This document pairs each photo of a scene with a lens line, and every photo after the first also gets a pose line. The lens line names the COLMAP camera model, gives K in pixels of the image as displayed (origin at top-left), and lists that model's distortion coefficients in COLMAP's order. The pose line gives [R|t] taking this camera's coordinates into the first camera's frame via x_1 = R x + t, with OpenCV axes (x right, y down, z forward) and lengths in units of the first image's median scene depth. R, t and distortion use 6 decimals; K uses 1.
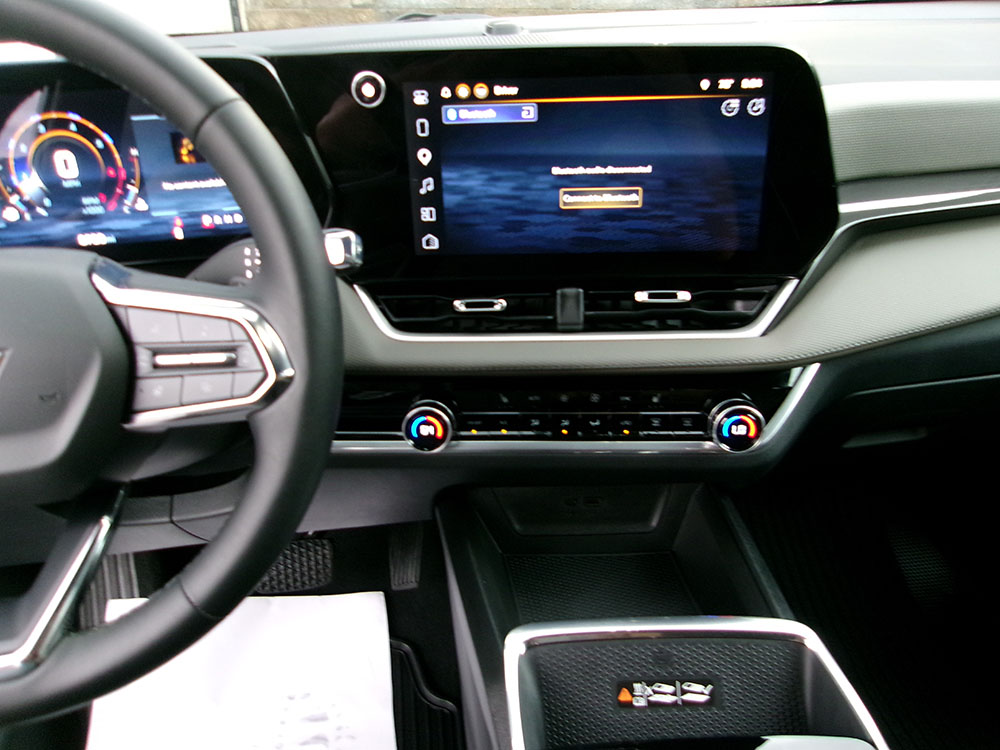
lens RADIAL K [[768.1, 0, 500.0], [0, 768.1, 375.0], [0, 0, 1]] dist [-0.046056, 0.051529]
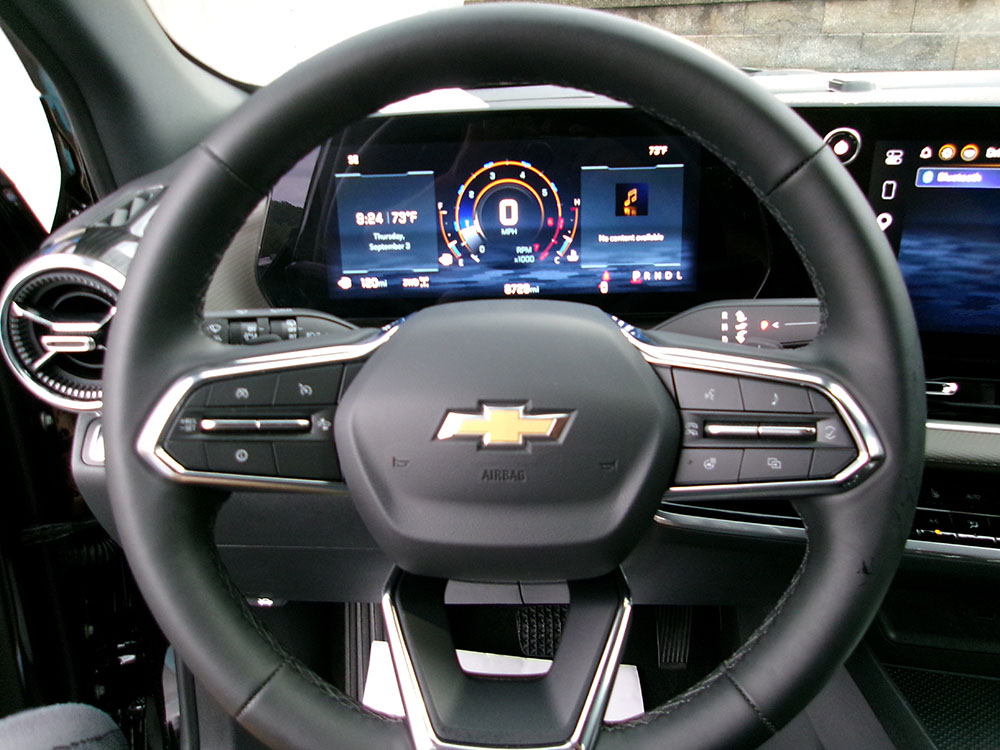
lens RADIAL K [[790.3, 0, 499.8], [0, 790.3, 402.1], [0, 0, 1]] dist [-0.101361, 0.060056]
pose [[0.974523, 0.081701, -0.208875, -0.343261], [-0.090967, 0.995234, -0.035129, 0.002586], [0.205010, 0.053235, 0.977311, 0.023016]]
